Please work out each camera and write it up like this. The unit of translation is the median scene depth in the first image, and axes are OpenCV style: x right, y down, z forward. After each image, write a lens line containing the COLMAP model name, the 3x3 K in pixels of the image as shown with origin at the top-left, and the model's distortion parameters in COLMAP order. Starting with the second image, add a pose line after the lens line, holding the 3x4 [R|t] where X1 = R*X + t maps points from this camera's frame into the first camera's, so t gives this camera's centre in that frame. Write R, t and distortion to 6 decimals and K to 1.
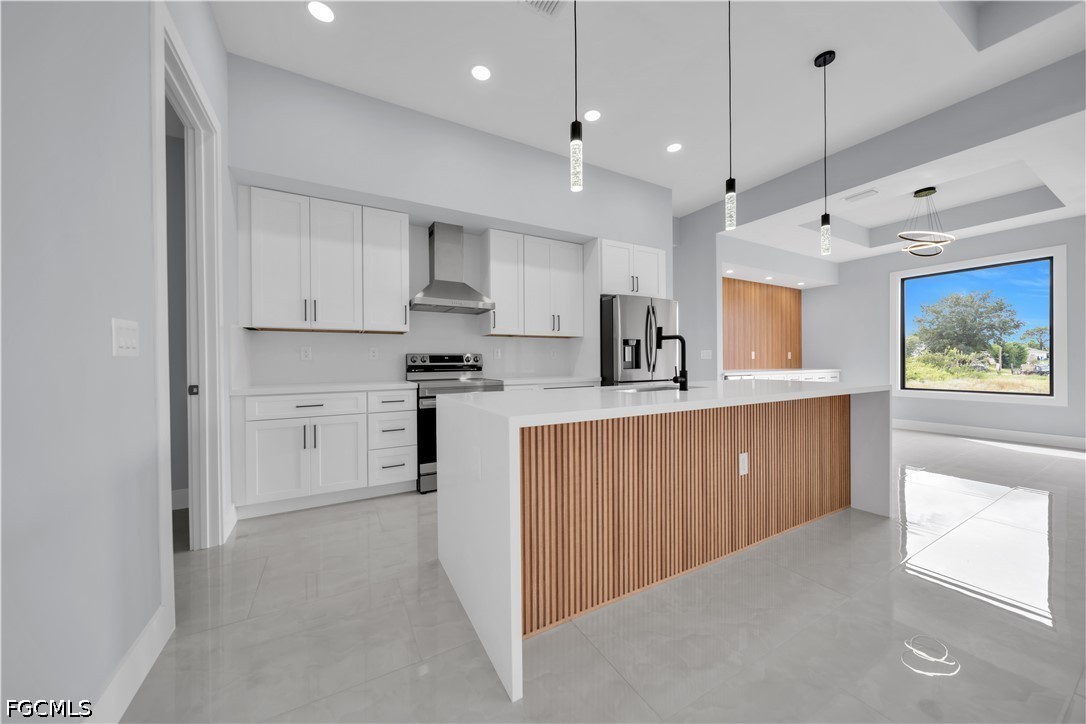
lens RADIAL K [[377.7, 0, 544.1], [0, 377.7, 364.2], [0, 0, 1]] dist [-0.000538, -0.000479]
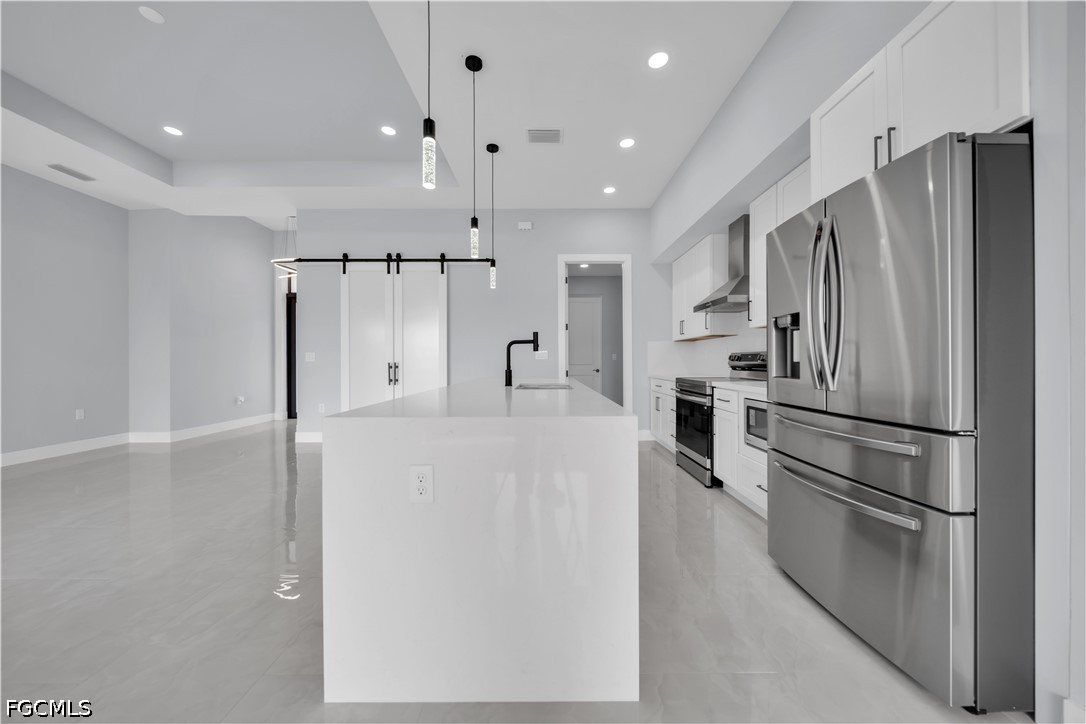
lens RADIAL K [[377.7, 0, 544.3], [0, 377.7, 360.0], [0, 0, 1]] dist [-0.000538, -0.000479]
pose [[-0.487310, 0.005397, -0.873213, 0.861888], [-0.001082, 0.999976, 0.006784, -0.014427], [0.873229, 0.004251, -0.487292, 1.057325]]
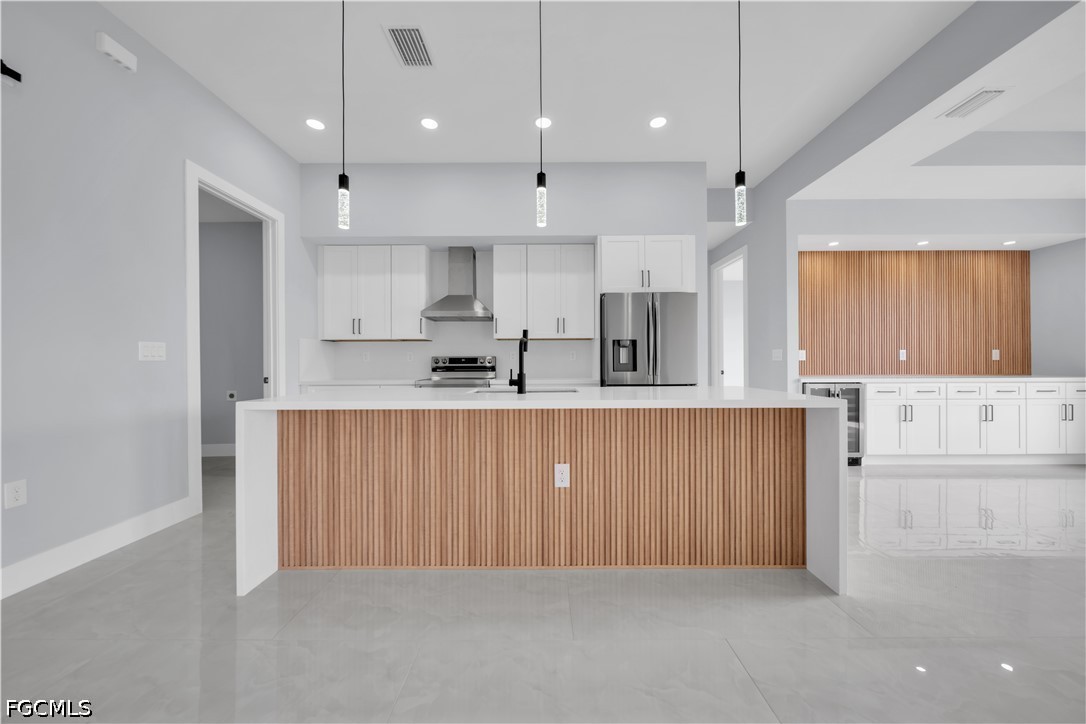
lens RADIAL K [[377.7, 0, 543.4], [0, 377.7, 362.5], [0, 0, 1]] dist [-0.000538, -0.000479]
pose [[0.870642, 0.002318, -0.491911, 0.562488], [-0.005820, 0.999967, -0.005588, -0.003963], [0.491882, 0.007728, 0.870628, 0.102090]]
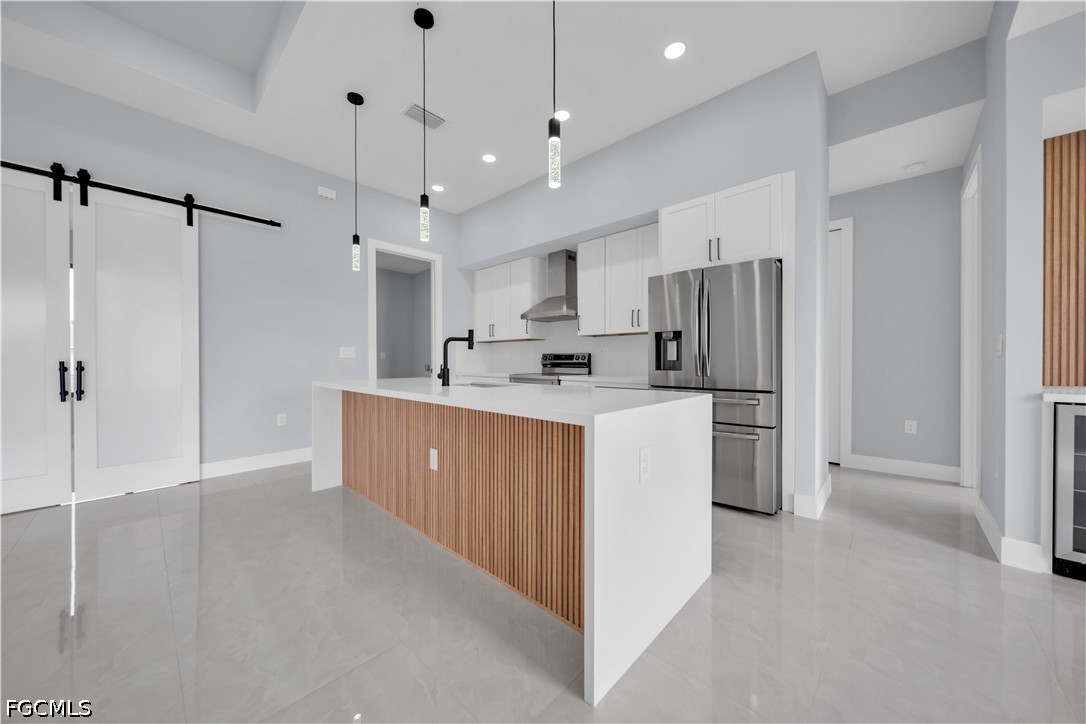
lens RADIAL K [[377.7, 0, 543.8], [0, 377.7, 362.0], [0, 0, 1]] dist [-0.000538, -0.000479]
pose [[0.304329, 0.010743, -0.952506, 0.960495], [-0.009255, 0.999923, 0.008321, -0.009411], [0.952522, 0.006283, 0.304405, 0.579329]]
